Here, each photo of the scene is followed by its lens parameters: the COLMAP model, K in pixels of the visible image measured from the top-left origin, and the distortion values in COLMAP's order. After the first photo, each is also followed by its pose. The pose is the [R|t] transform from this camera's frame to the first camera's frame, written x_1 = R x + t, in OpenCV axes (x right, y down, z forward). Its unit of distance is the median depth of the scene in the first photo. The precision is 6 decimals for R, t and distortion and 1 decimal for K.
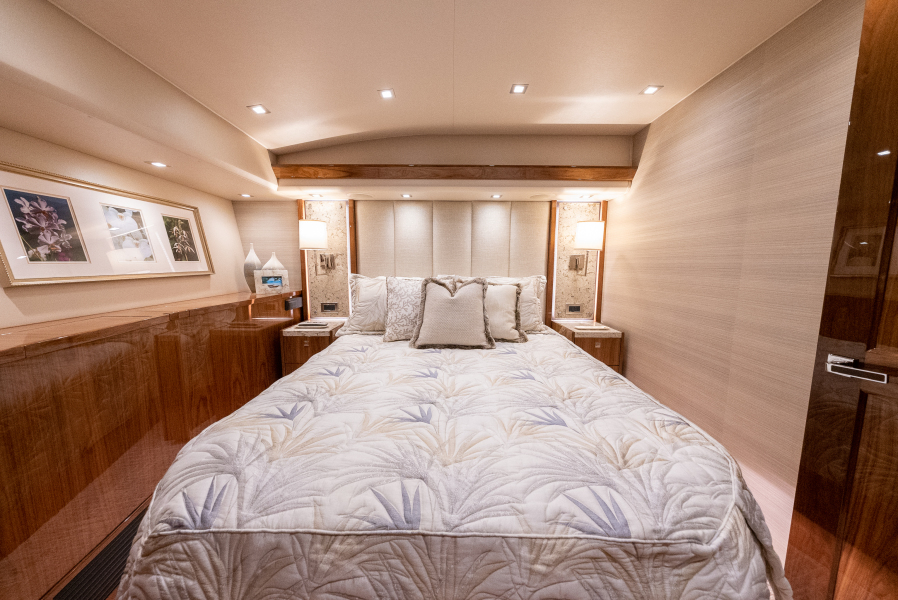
lens RADIAL K [[305.3, 0, 448.8], [0, 305.3, 297.5], [0, 0, 1]] dist [-0.005217, -0.000043]
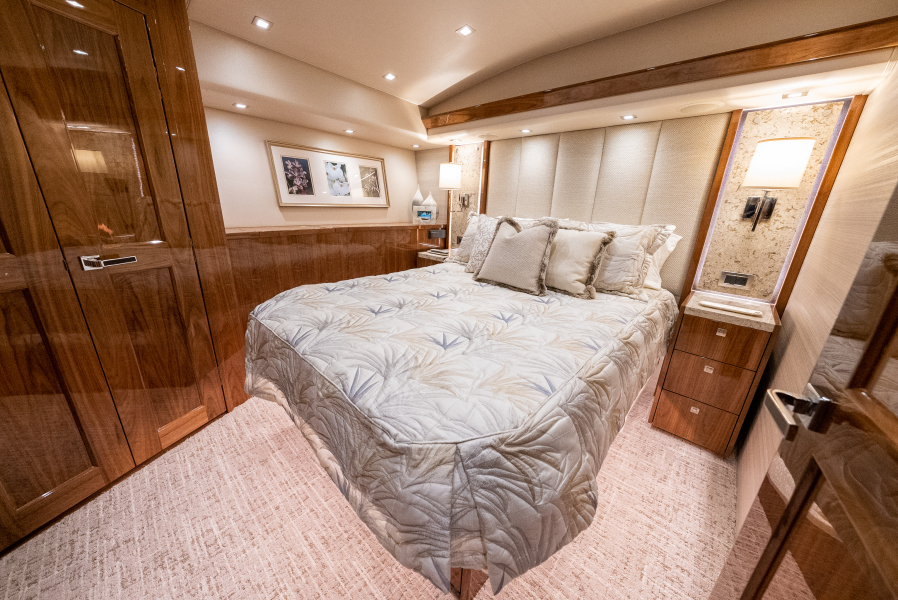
lens RADIAL K [[305.3, 0, 452.8], [0, 305.3, 298.1], [0, 0, 1]] dist [-0.005217, -0.000043]
pose [[0.738316, 0.223249, -0.636435, 0.492960], [-0.108602, 0.970667, 0.214503, -0.001257], [0.665654, -0.089253, 0.740904, 0.096282]]
